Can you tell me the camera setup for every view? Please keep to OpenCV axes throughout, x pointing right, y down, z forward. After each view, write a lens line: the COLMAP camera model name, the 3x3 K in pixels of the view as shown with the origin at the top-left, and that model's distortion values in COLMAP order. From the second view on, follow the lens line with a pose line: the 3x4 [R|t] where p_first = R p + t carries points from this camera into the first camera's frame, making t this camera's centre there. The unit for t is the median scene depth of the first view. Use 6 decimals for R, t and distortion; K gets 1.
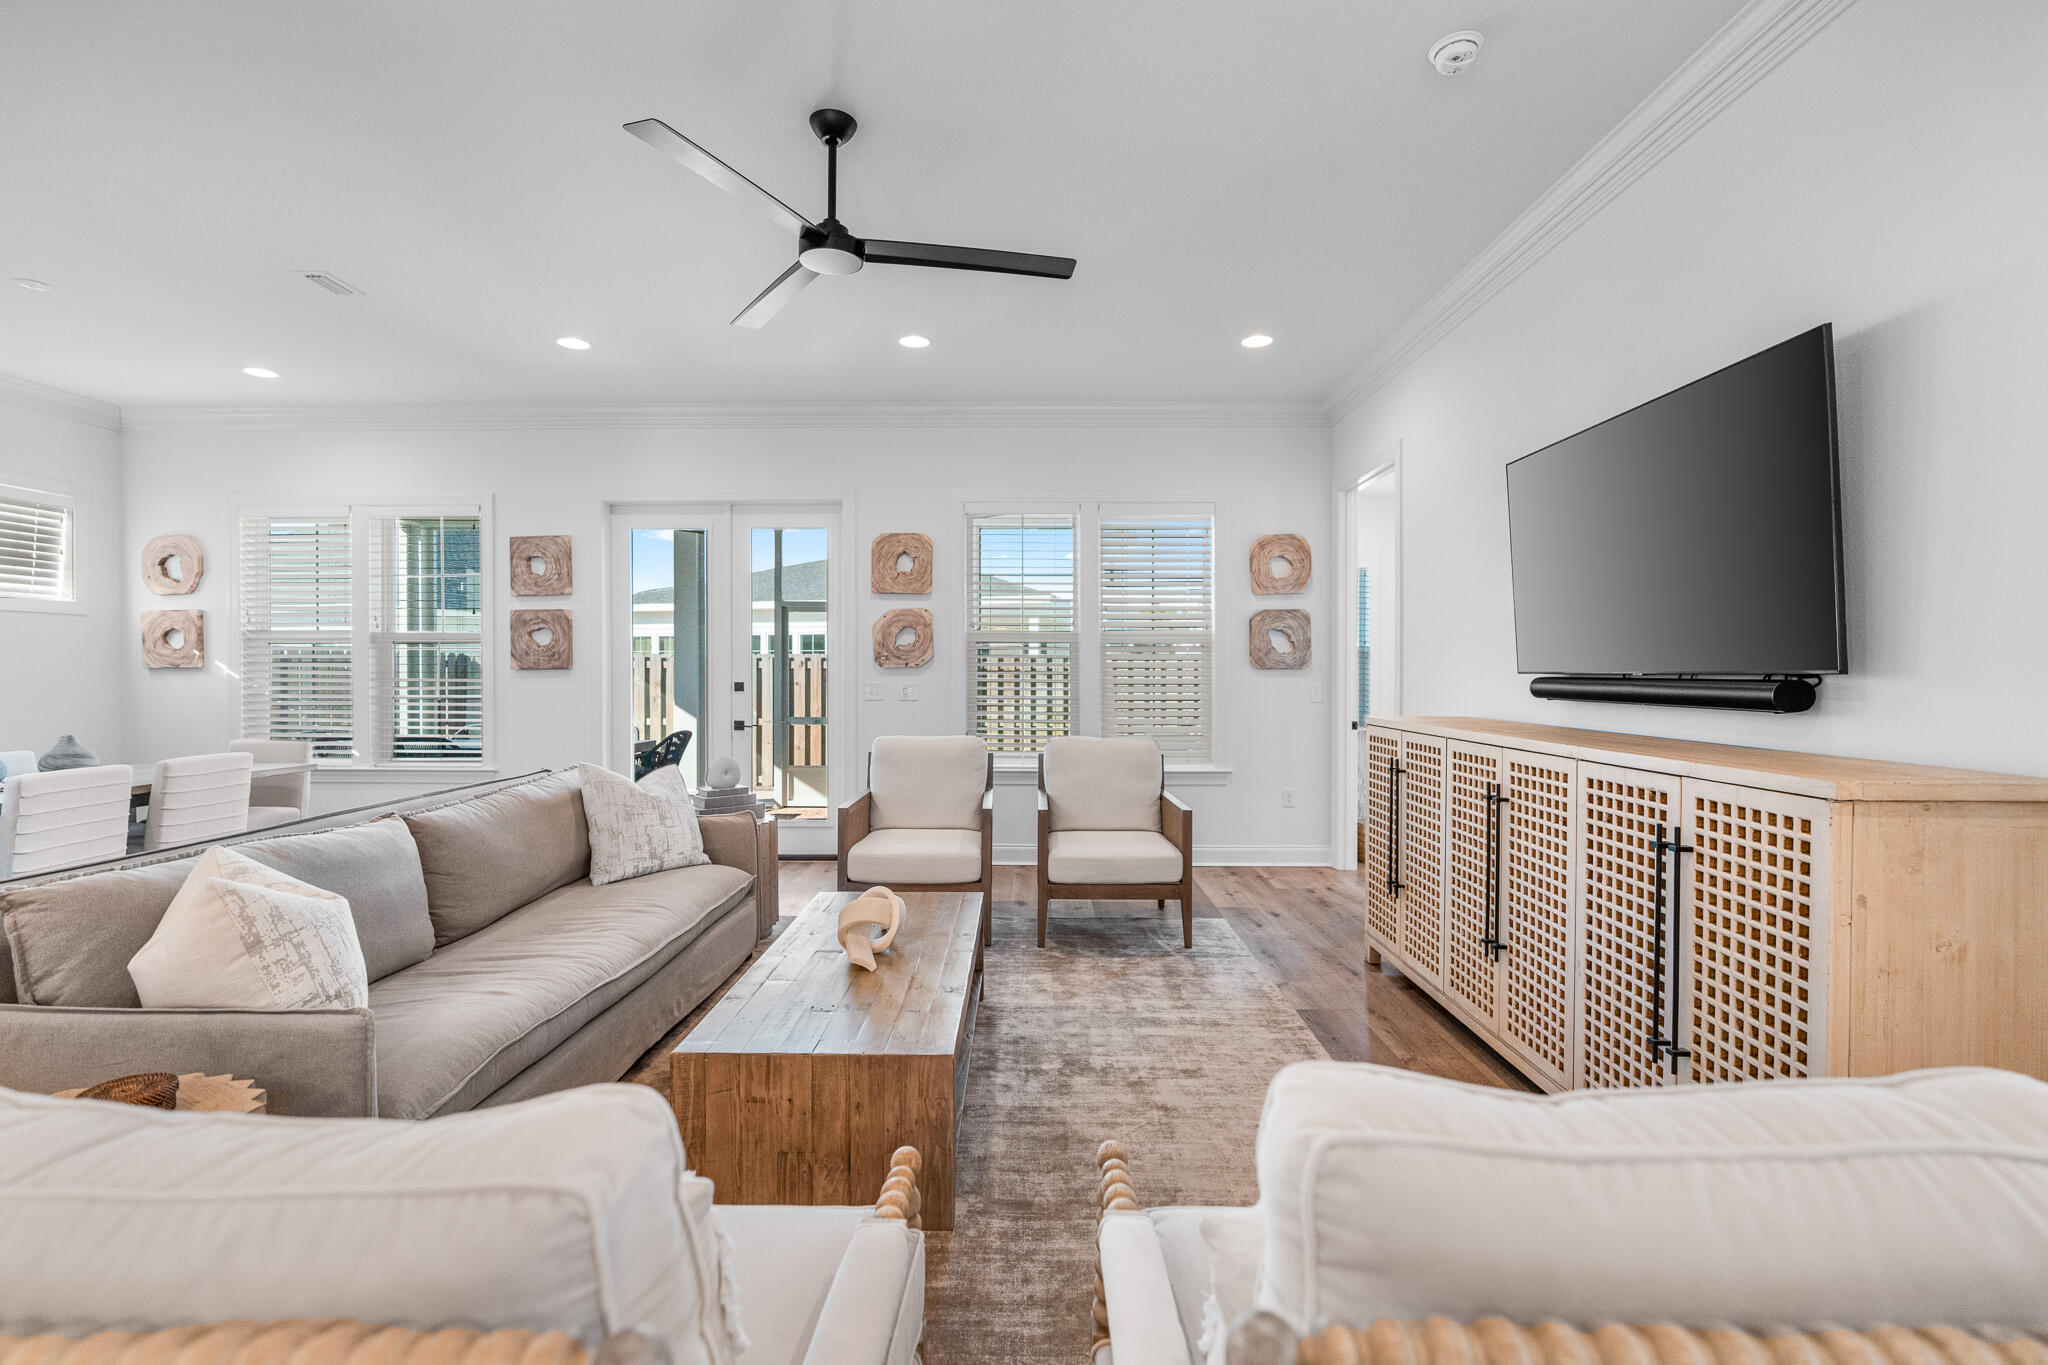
lens RADIAL K [[913.4, 0, 1018.5], [0, 913.4, 676.0], [0, 0, 1]] dist [-0.009183, 0.000553]
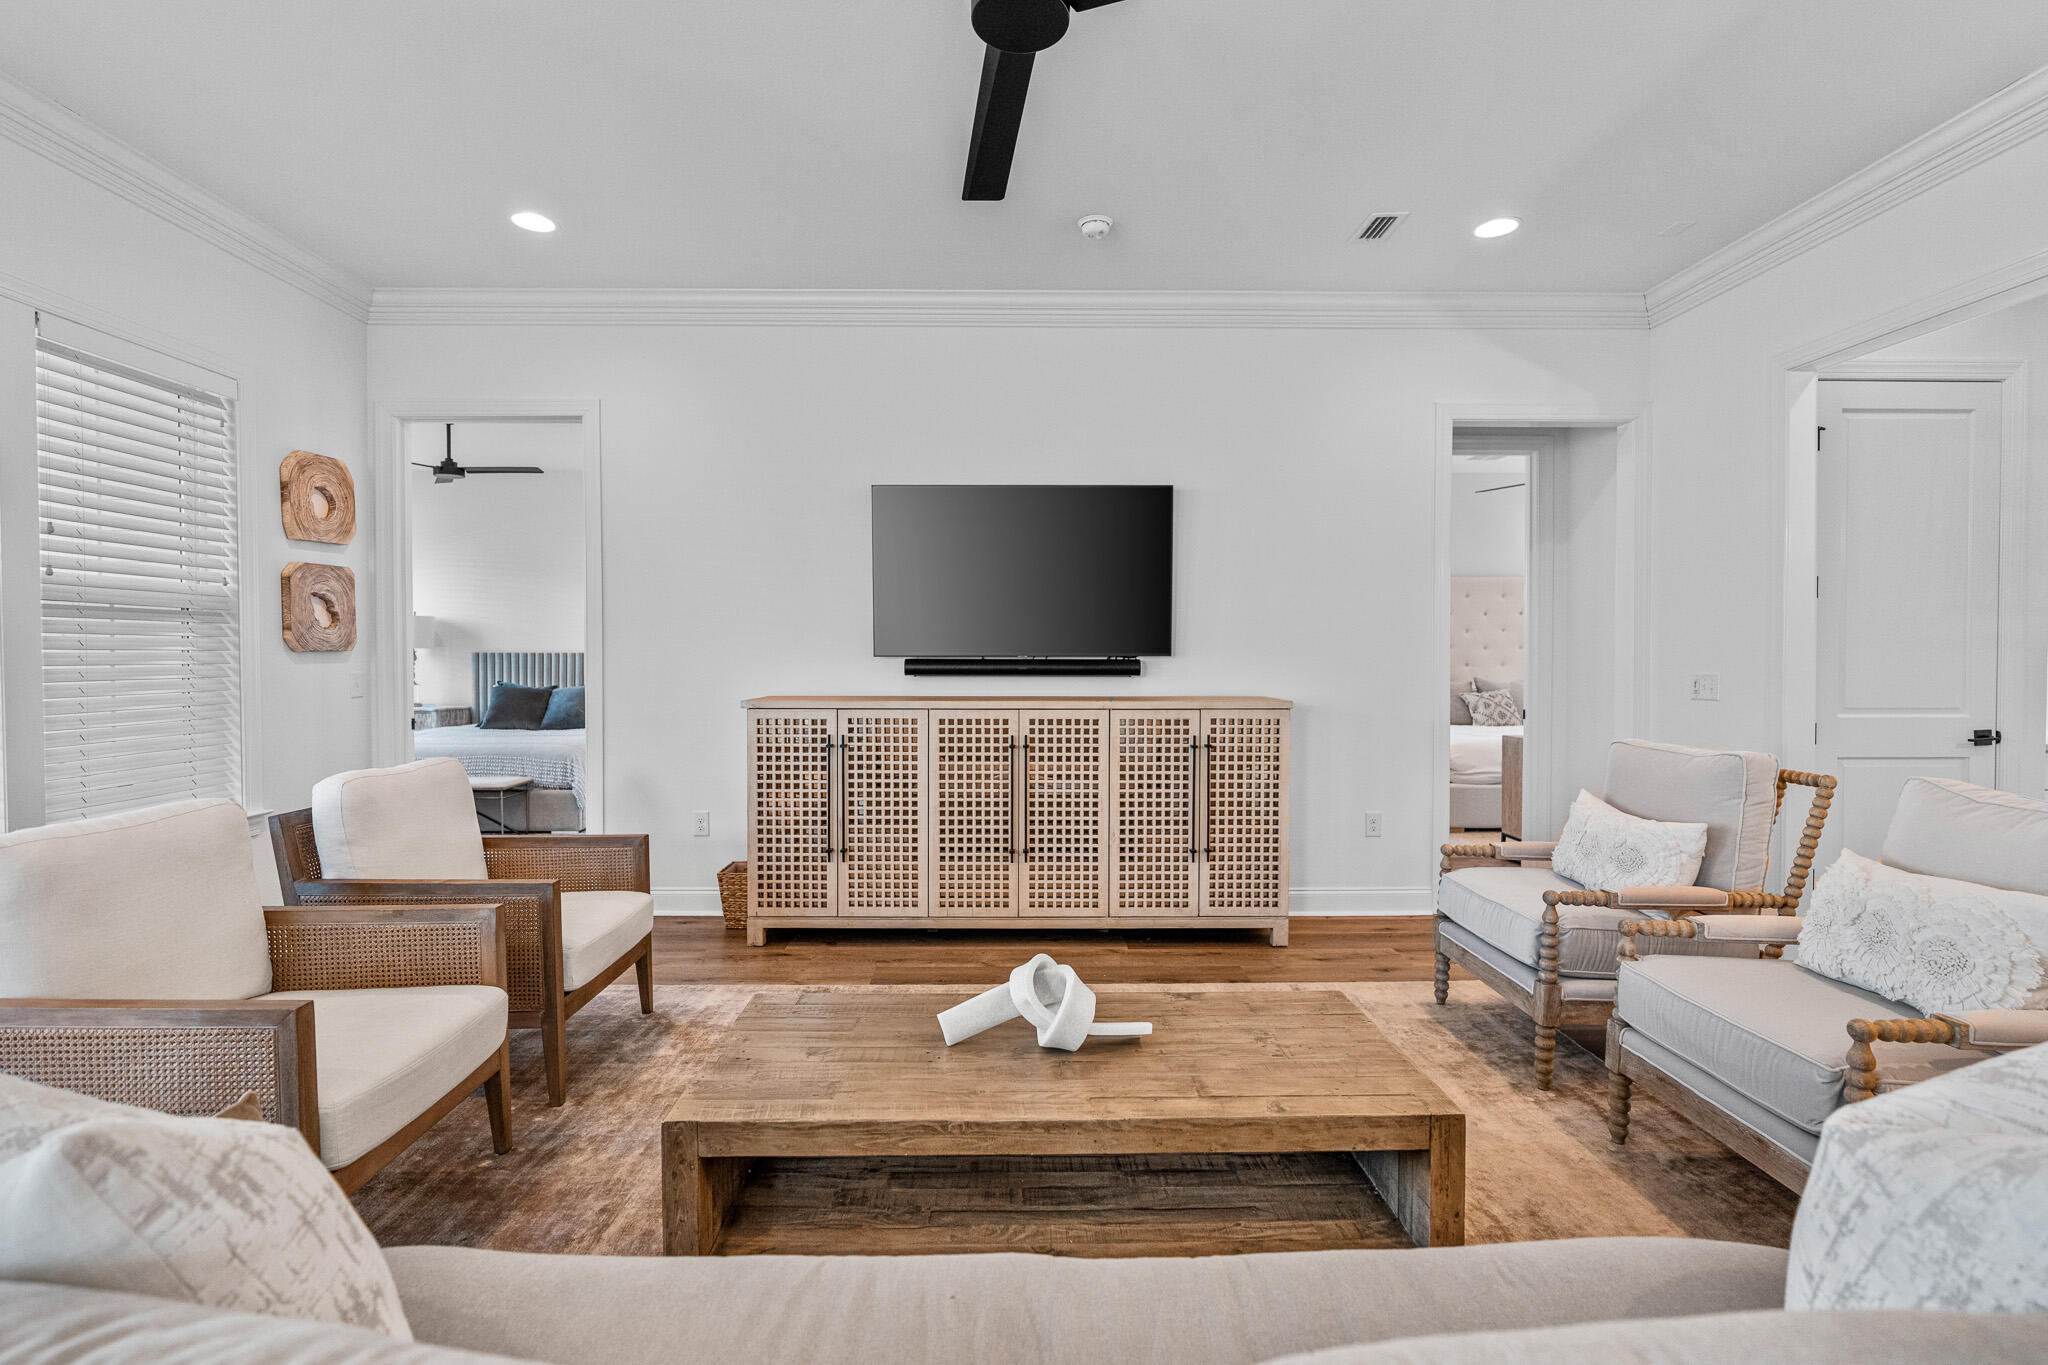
lens RADIAL K [[913.4, 0, 1018.5], [0, 913.4, 676.0], [0, 0, 1]] dist [-0.009183, 0.000553]
pose [[-0.028711, -0.024067, 0.999298, -0.590470], [0.004849, 0.999695, 0.024216, -0.004733], [-0.999576, 0.005541, -0.028585, 0.708192]]
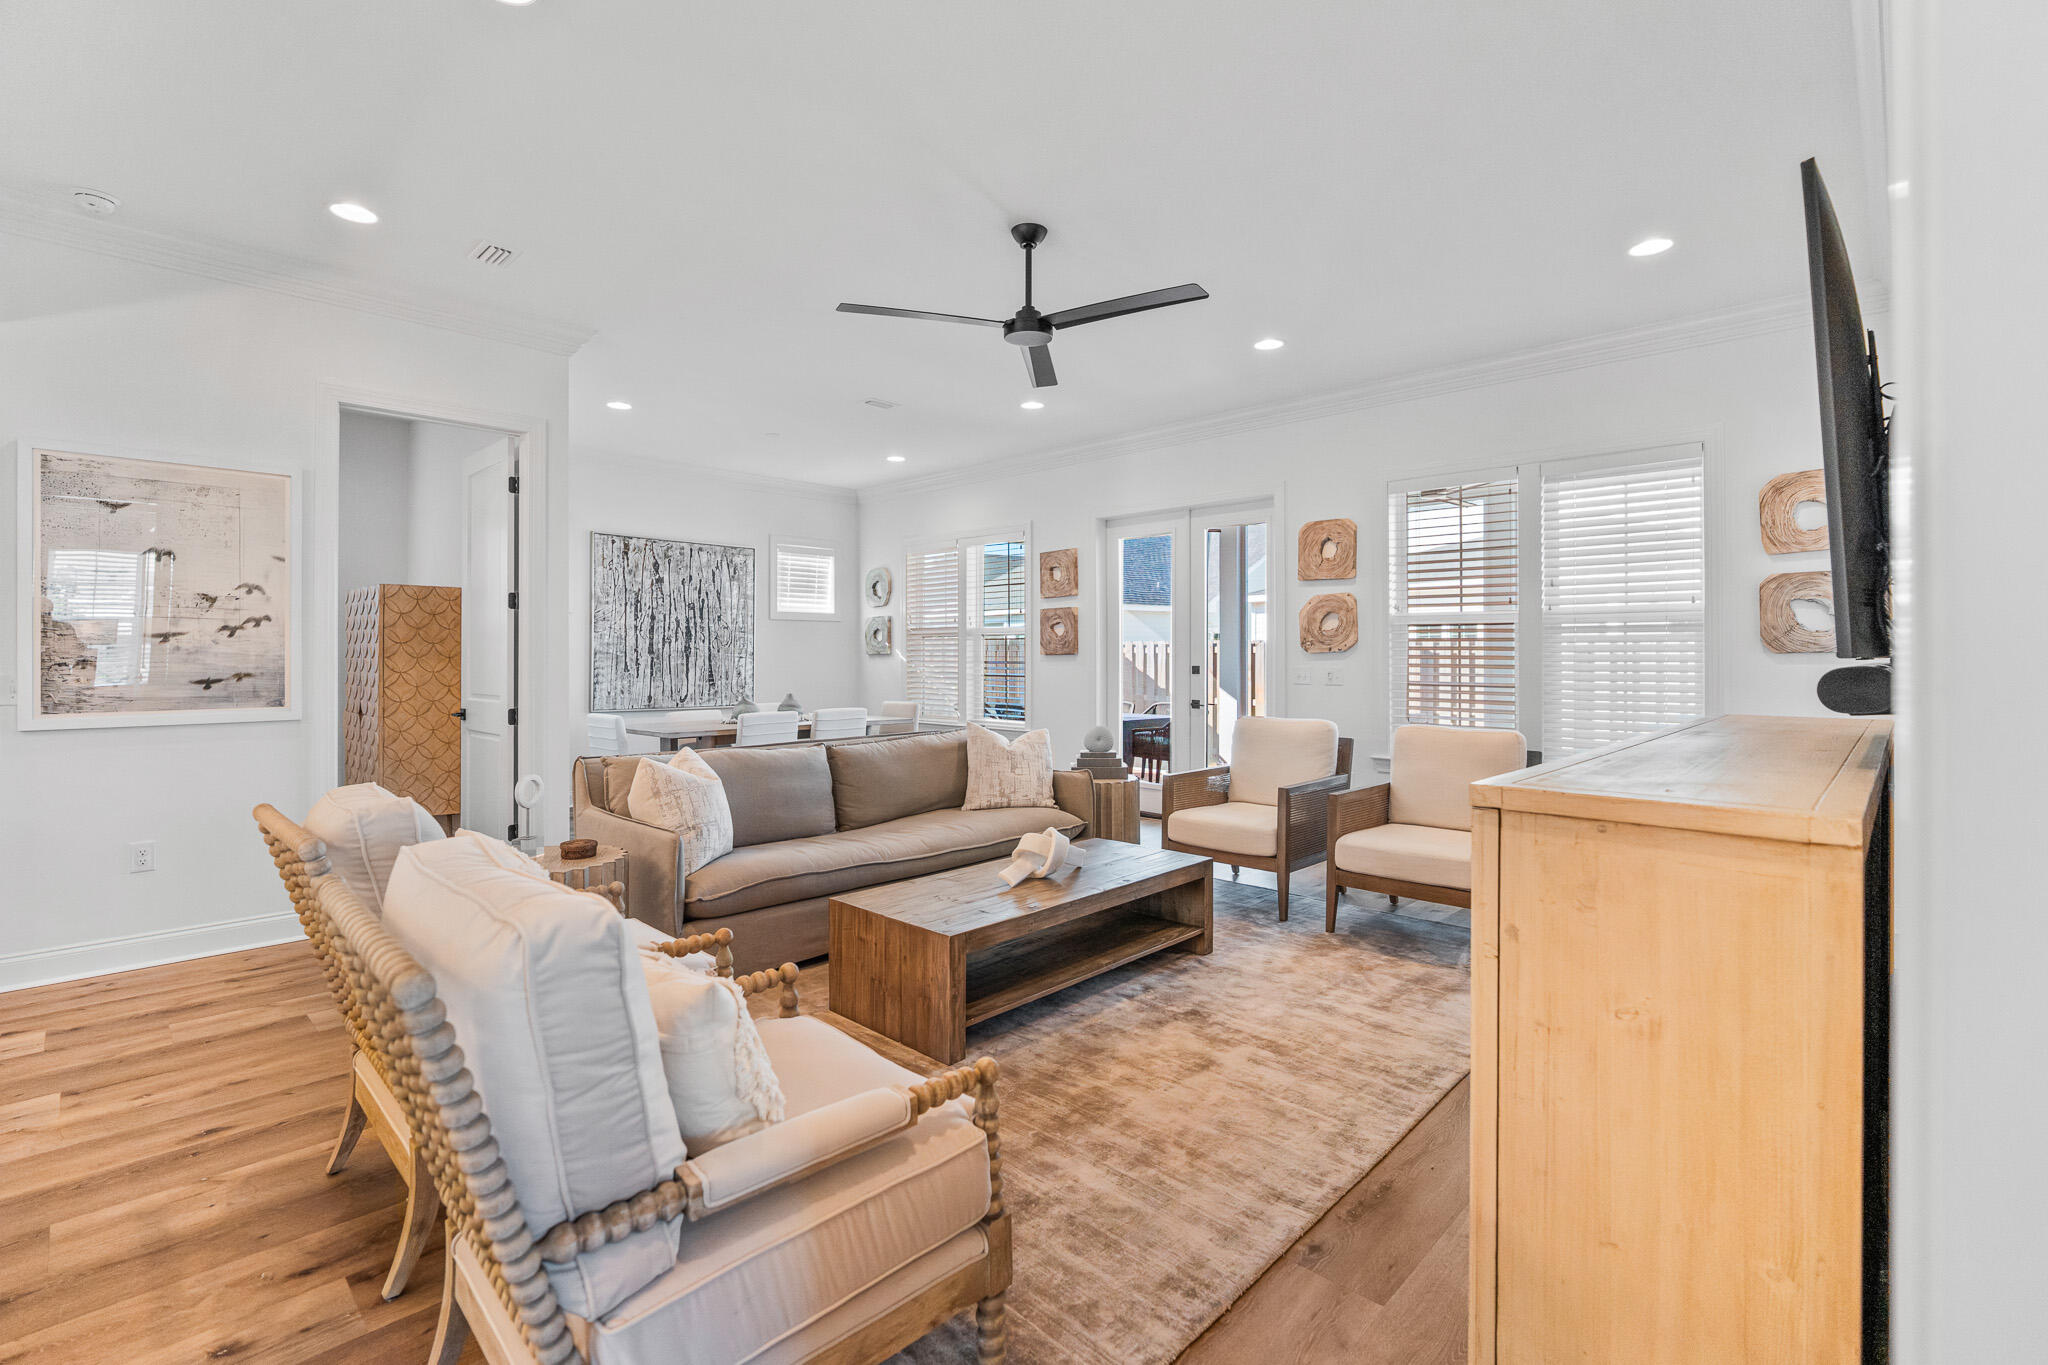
lens RADIAL K [[925.3, 0, 1025.4], [0, 925.3, 650.6], [0, 0, 1]] dist [-0.006590, -0.000106]
pose [[0.727802, -0.004612, -0.685771, 0.477325], [-0.003697, 0.999936, -0.010648, 0.001214], [0.685777, 0.010285, 0.727739, 0.033465]]
